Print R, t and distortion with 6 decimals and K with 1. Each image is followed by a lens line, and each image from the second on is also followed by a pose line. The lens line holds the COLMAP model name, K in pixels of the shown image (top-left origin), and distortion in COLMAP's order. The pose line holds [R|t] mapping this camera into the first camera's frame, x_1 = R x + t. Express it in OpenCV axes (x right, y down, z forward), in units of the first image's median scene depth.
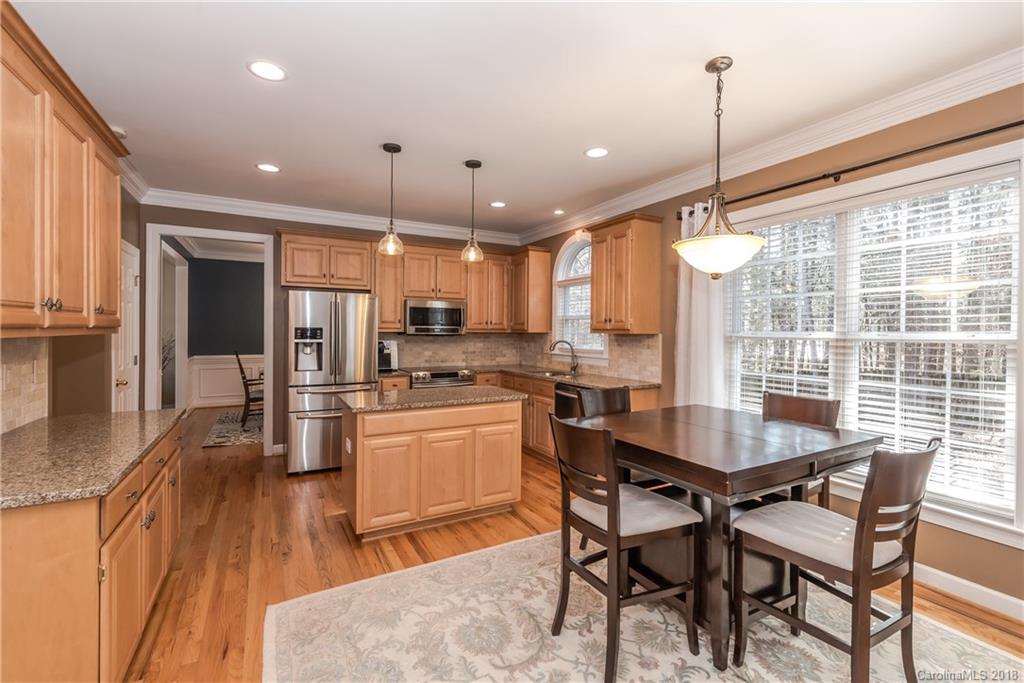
lens RADIAL K [[443.7, 0, 514.9], [0, 443.7, 332.3], [0, 0, 1]] dist [0.001542, -0.000689]
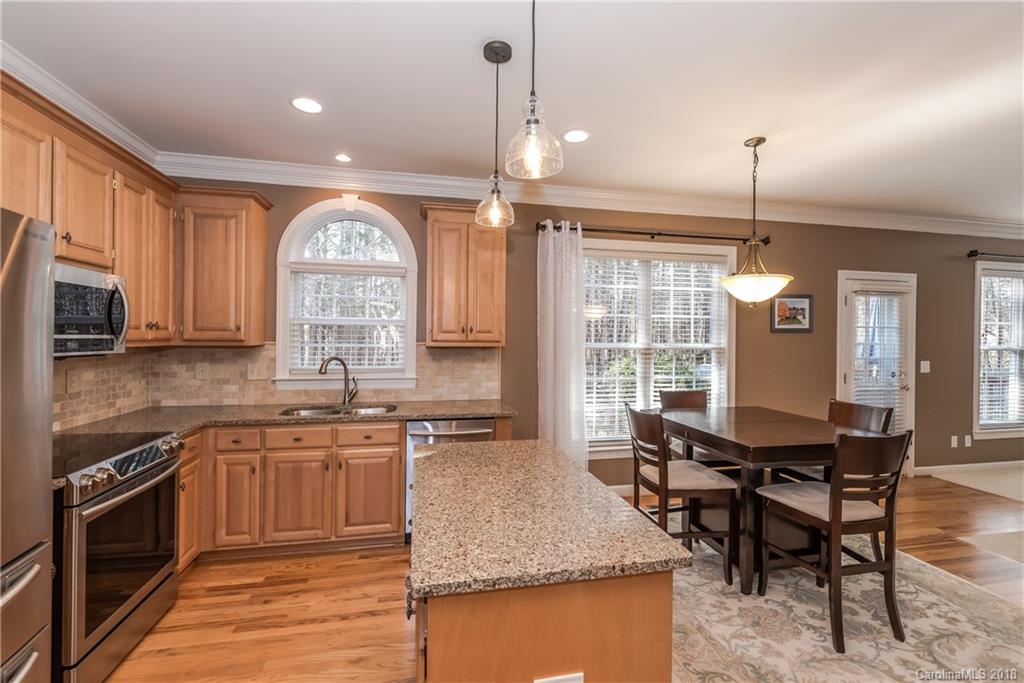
lens RADIAL K [[443.7, 0, 508.6], [0, 443.7, 337.6], [0, 0, 1]] dist [0.001542, -0.000689]
pose [[0.298090, -0.004714, 0.954526, -0.529950], [-0.003470, 0.999976, 0.006022, -0.018187], [-0.954531, -0.005107, 0.298067, 0.687875]]
